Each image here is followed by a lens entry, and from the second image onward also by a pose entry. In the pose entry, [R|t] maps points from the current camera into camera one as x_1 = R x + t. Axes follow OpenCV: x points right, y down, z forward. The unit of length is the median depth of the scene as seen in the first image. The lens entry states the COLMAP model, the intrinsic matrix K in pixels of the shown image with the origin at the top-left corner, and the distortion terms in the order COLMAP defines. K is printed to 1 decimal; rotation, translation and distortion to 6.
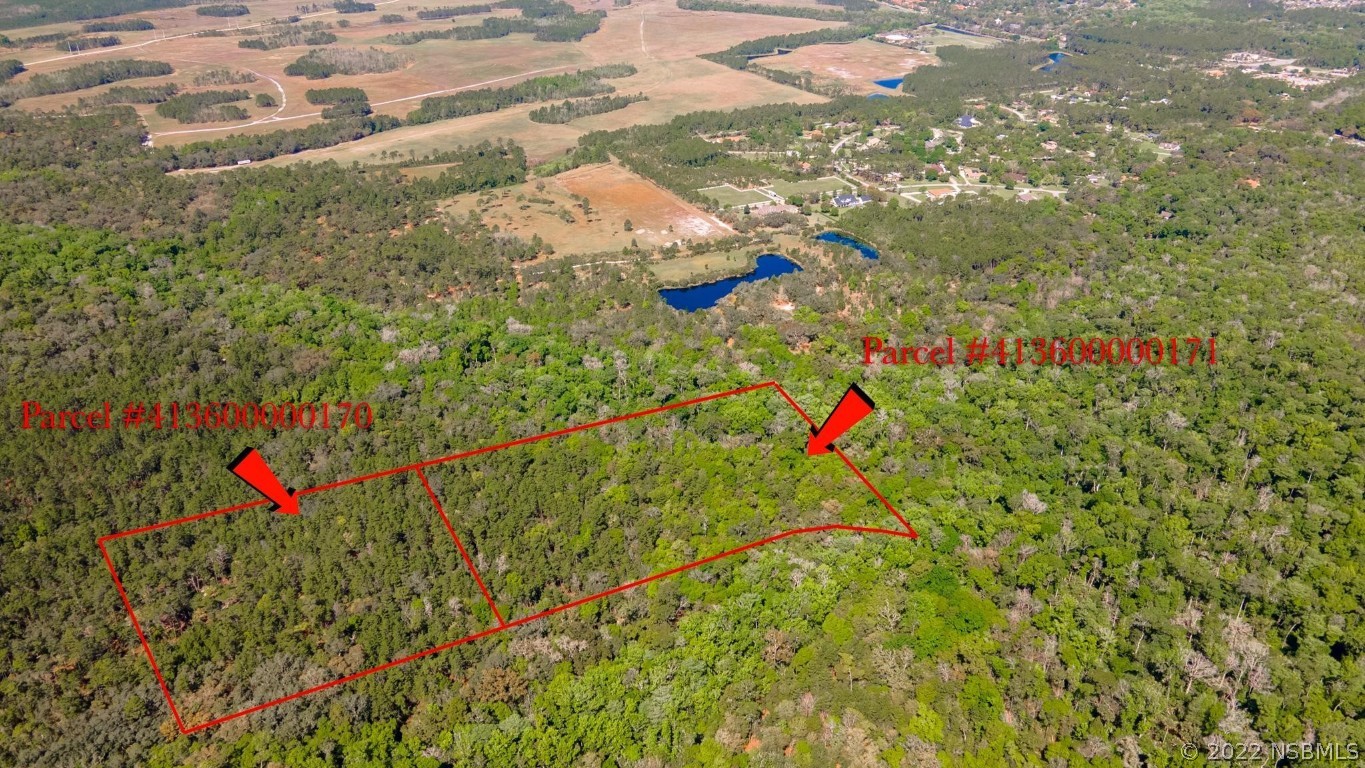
lens RADIAL K [[1005.8, 0, 686.5], [0, 1005.8, 382.3], [0, 0, 1]] dist [0.021942, 0.052236]
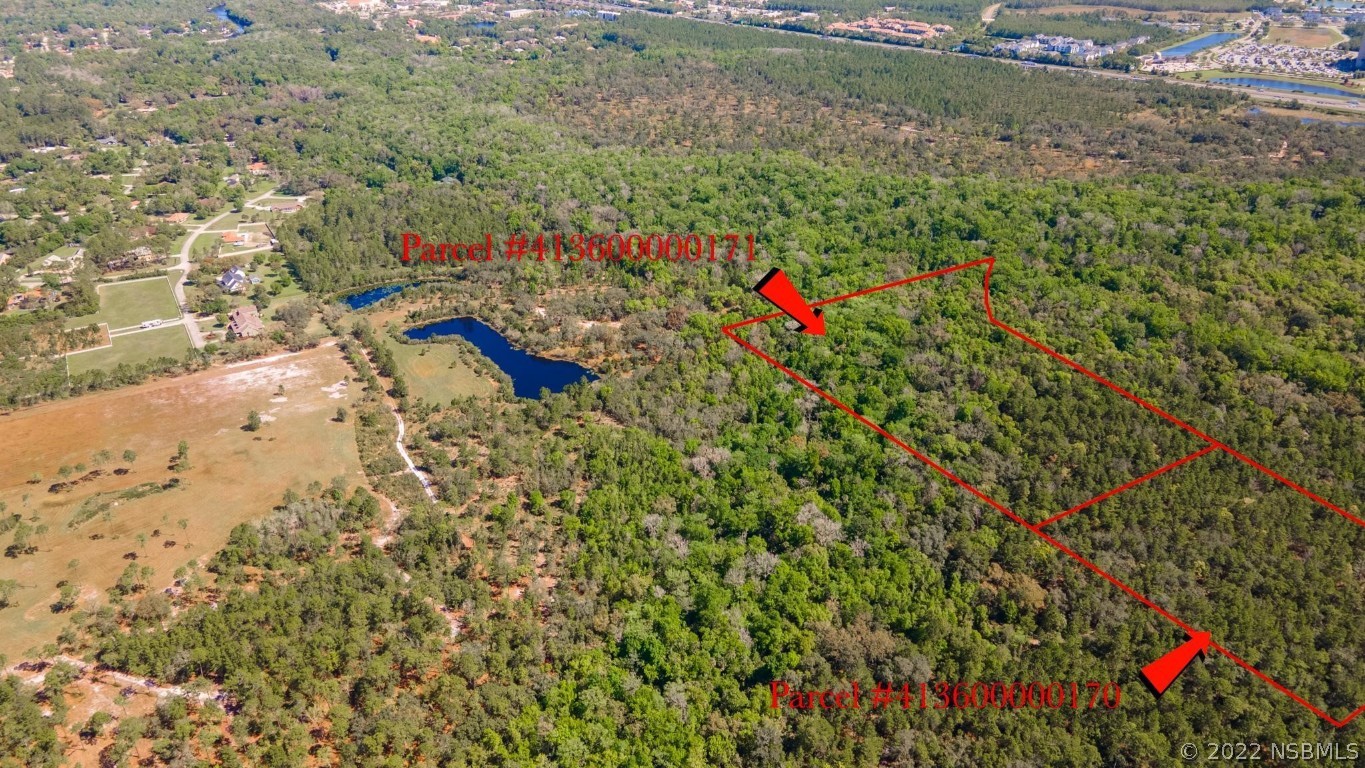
lens RADIAL K [[1005.8, 0, 680.9], [0, 1005.8, 384.8], [0, 0, 1]] dist [0.021942, 0.052236]
pose [[-0.028308, -0.475457, 0.879284, -0.473003], [0.466295, 0.771784, 0.432340, -0.254058], [-0.884176, 0.422244, 0.199856, 0.522373]]
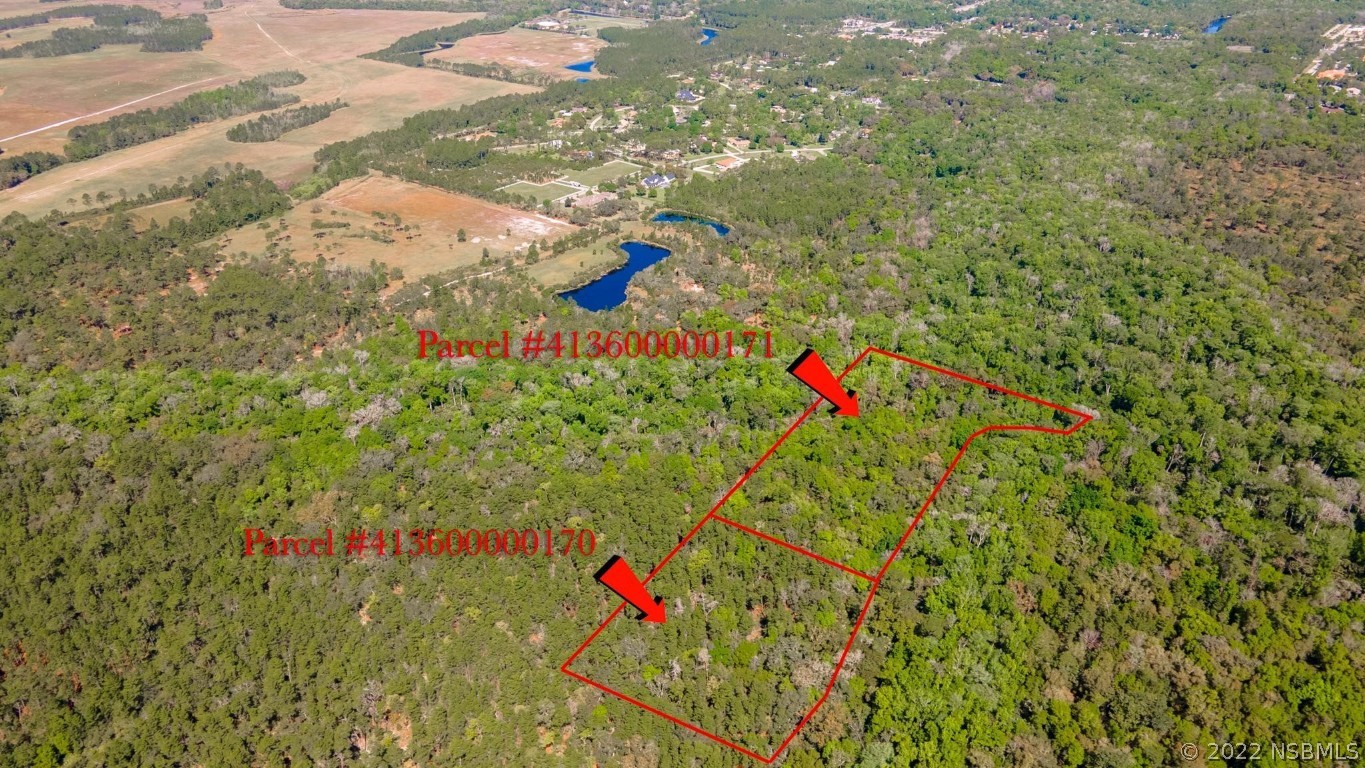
lens RADIAL K [[1005.8, 0, 680.5], [0, 1005.8, 384.0], [0, 0, 1]] dist [0.021942, 0.052236]
pose [[0.904875, -0.202874, 0.374225, -0.200180], [0.200840, 0.978595, 0.044884, -0.021124], [-0.375320, 0.034545, 0.926251, 0.070076]]
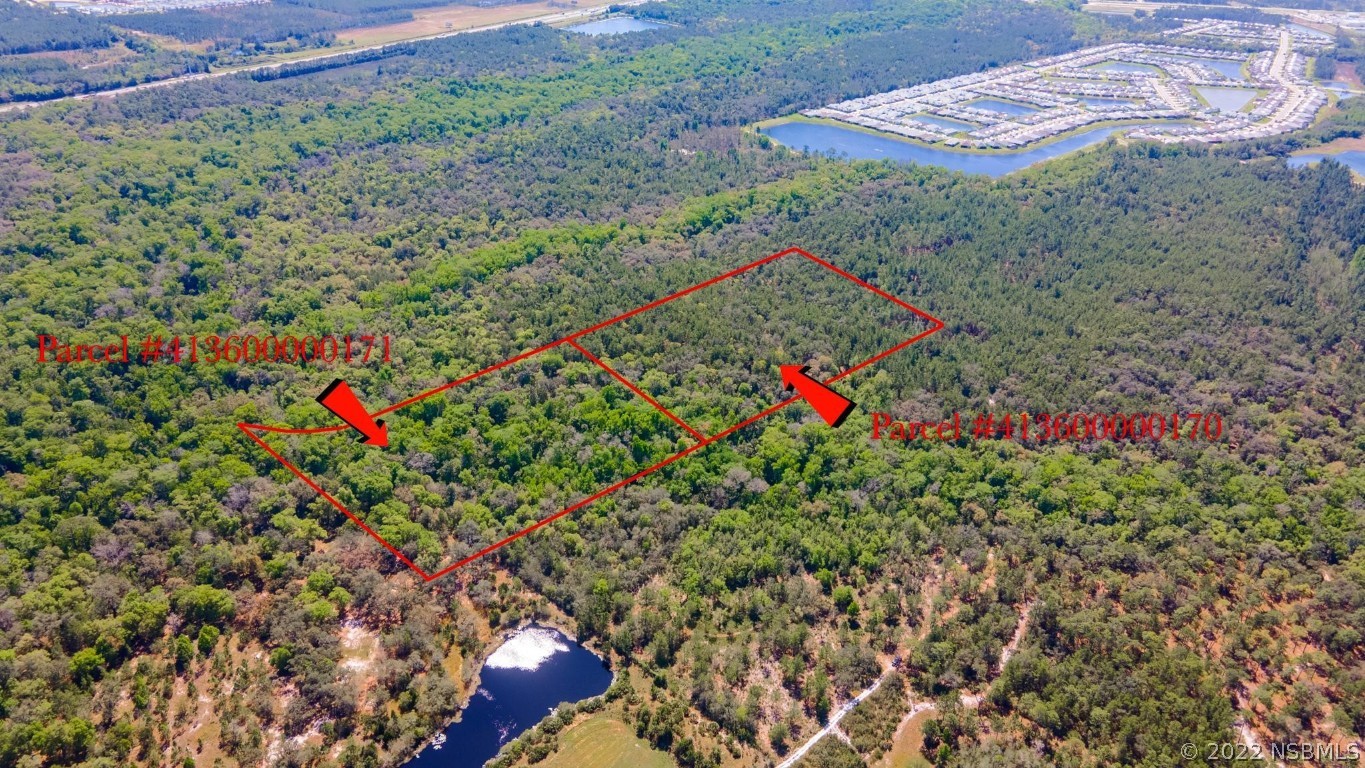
lens RADIAL K [[1005.8, 0, 681.2], [0, 1005.8, 384.7], [0, 0, 1]] dist [0.021942, 0.052236]
pose [[-0.955440, 0.106076, -0.275466, 0.043193], [-0.165346, 0.580737, 0.797123, -0.417687], [0.244529, 0.807151, -0.537321, 0.814861]]
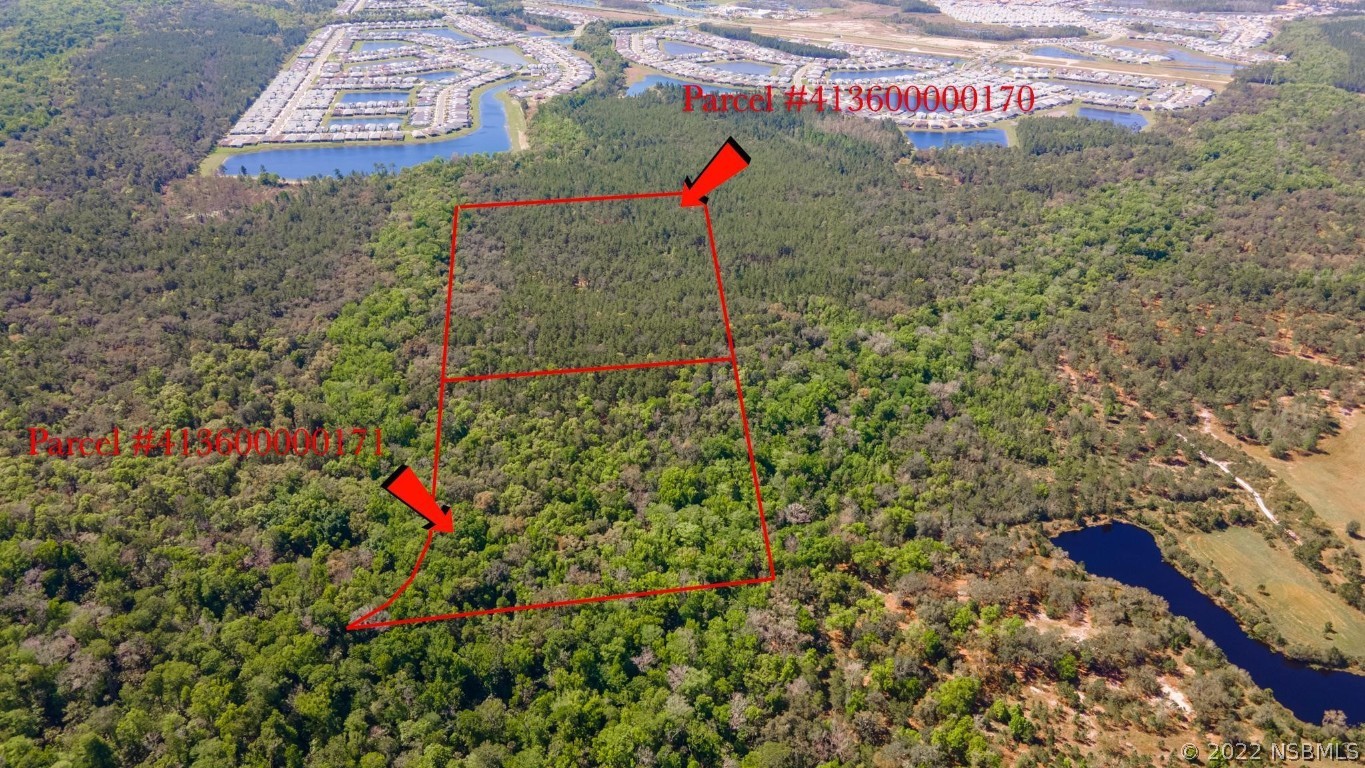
lens RADIAL K [[1005.8, 0, 682.2], [0, 1005.8, 384.2], [0, 0, 1]] dist [0.021942, 0.052236]
pose [[-0.283317, 0.435786, -0.854296, 0.398052], [-0.448491, 0.727179, 0.519679, -0.254416], [0.847695, 0.530378, -0.010576, 0.496605]]
